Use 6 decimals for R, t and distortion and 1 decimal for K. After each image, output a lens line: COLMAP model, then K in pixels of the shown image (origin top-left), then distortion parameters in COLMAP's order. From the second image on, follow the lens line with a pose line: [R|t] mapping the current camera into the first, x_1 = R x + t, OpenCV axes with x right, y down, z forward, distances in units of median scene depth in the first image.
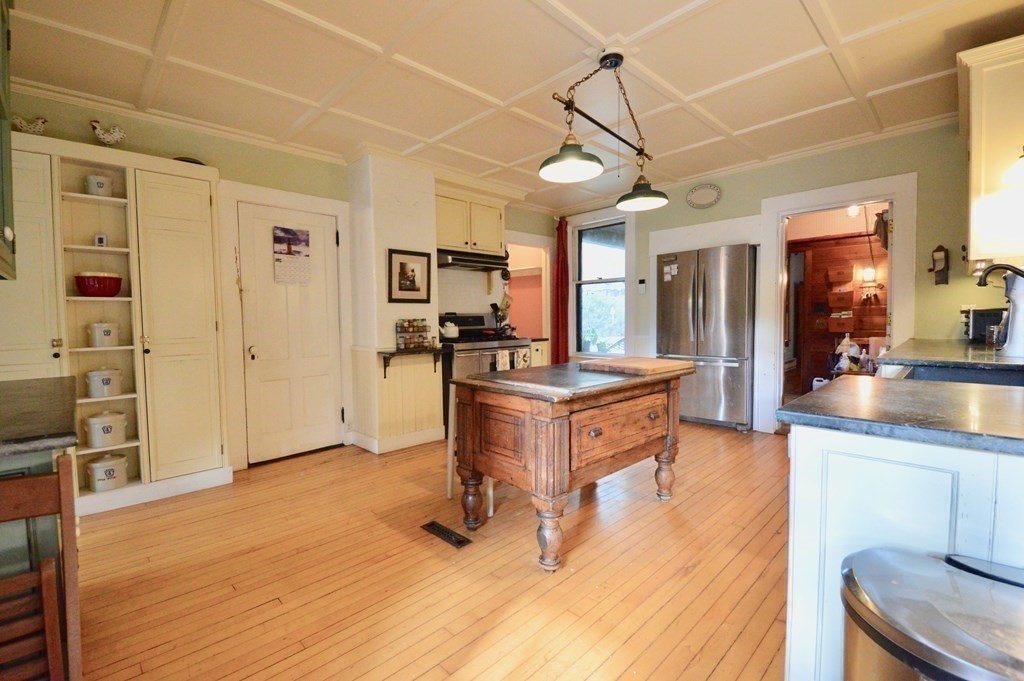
lens RADIAL K [[456.2, 0, 516.9], [0, 456.2, 340.6], [0, 0, 1]] dist [-0.004232, -0.007745]
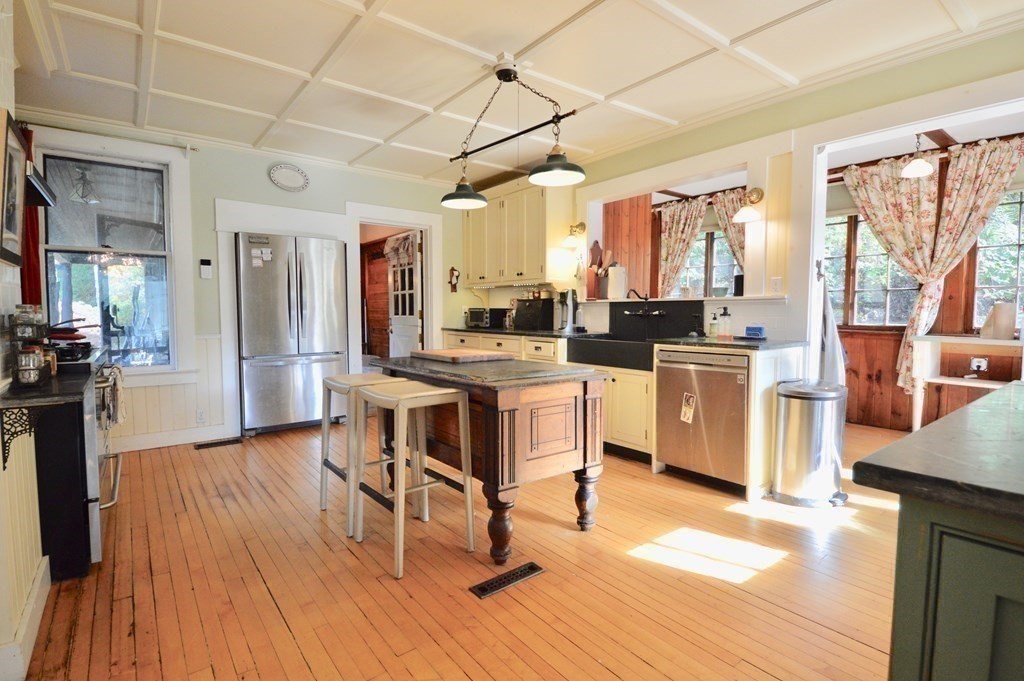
lens RADIAL K [[486.5, 0, 512.7], [0, 486.5, 337.3], [0, 0, 1]] dist [0.004865, 0.000365]
pose [[0.102662, -0.039282, 0.993940, -0.696077], [0.046178, 0.998331, 0.034686, -0.017194], [-0.993644, 0.042337, 0.104305, 0.628647]]
